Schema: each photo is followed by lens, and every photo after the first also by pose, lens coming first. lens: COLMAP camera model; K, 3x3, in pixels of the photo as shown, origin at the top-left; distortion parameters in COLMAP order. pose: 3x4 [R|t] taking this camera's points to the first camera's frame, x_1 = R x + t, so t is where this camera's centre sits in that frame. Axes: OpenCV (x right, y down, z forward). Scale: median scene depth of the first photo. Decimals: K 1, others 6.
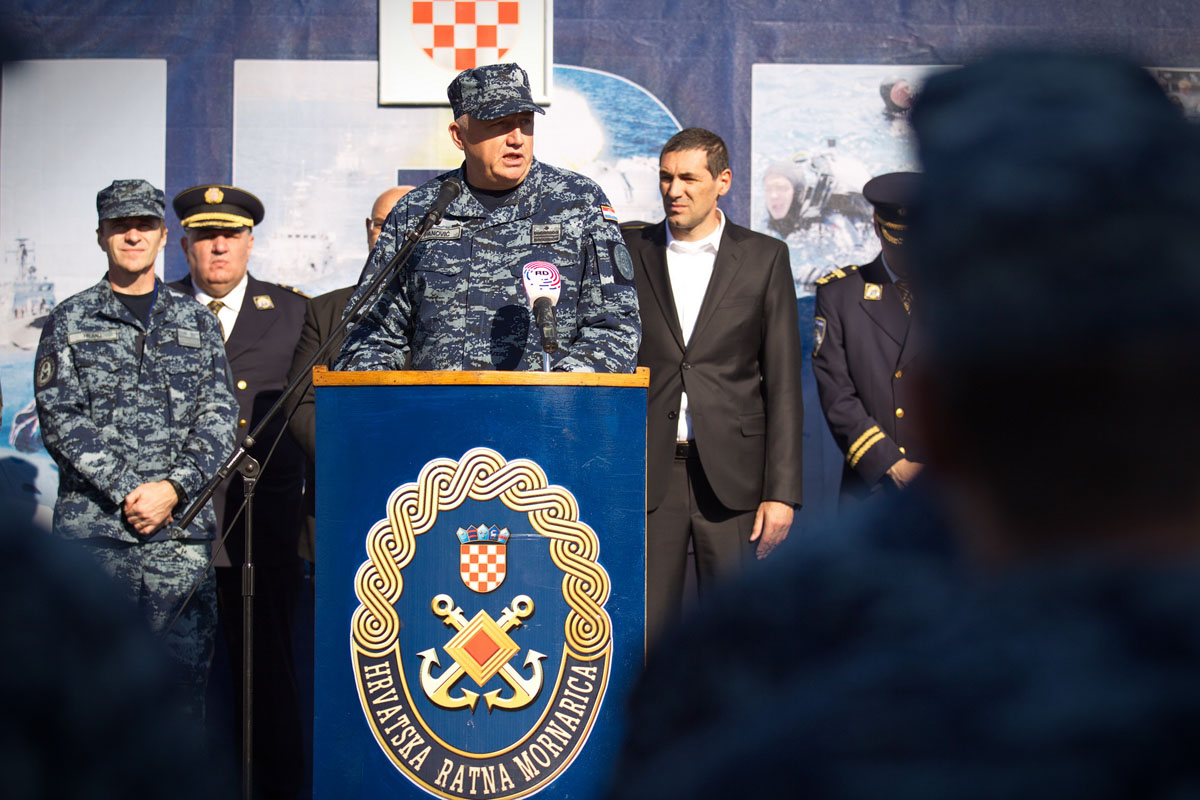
lens RADIAL K [[4409.9, 0, 605.2], [0, 4409.9, 400.5], [0, 0, 1]] dist [0.095049, 0.000000]
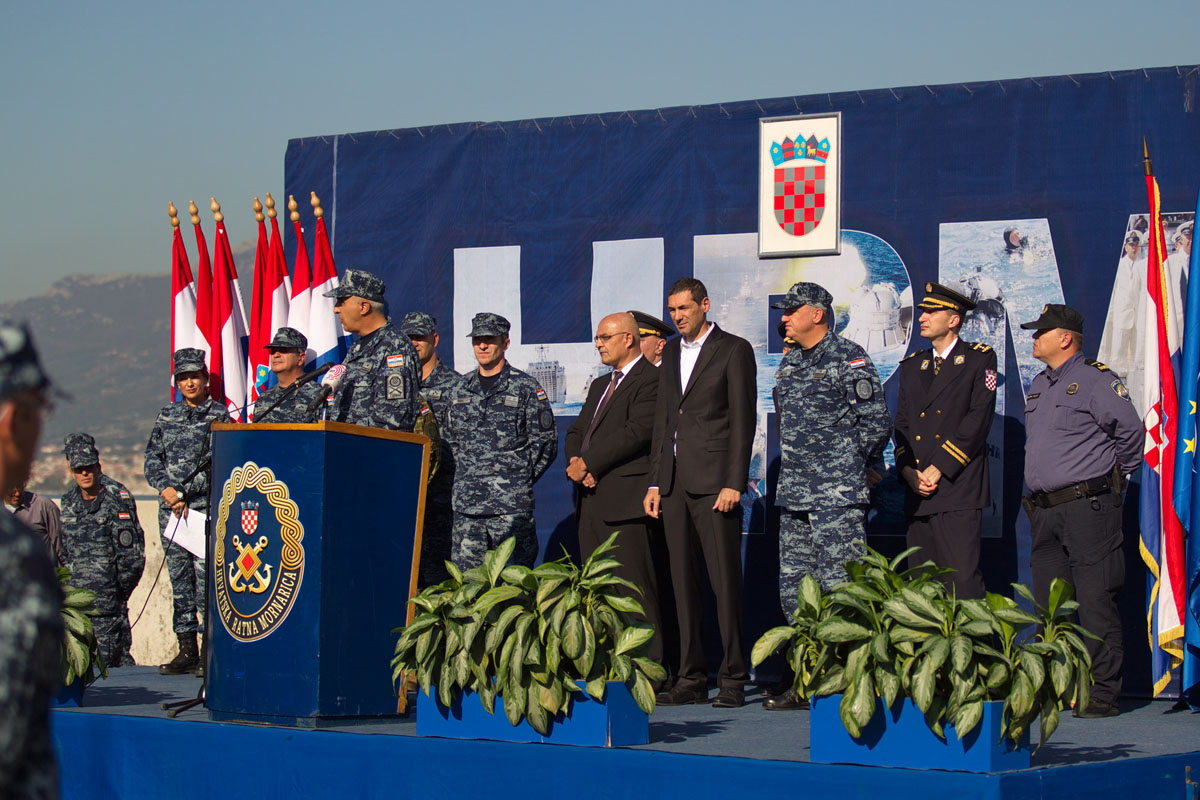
lens RADIAL K [[3462.0, 0, 600.0], [0, 3462.0, 392.1], [0, 0, 1]] dist [-0.295820, 0.000000]
pose [[0.765670, -0.020622, -0.642903, 0.875637], [0.015291, 0.999787, -0.013858, 0.002634], [0.643051, 0.000780, 0.765823, -0.071386]]
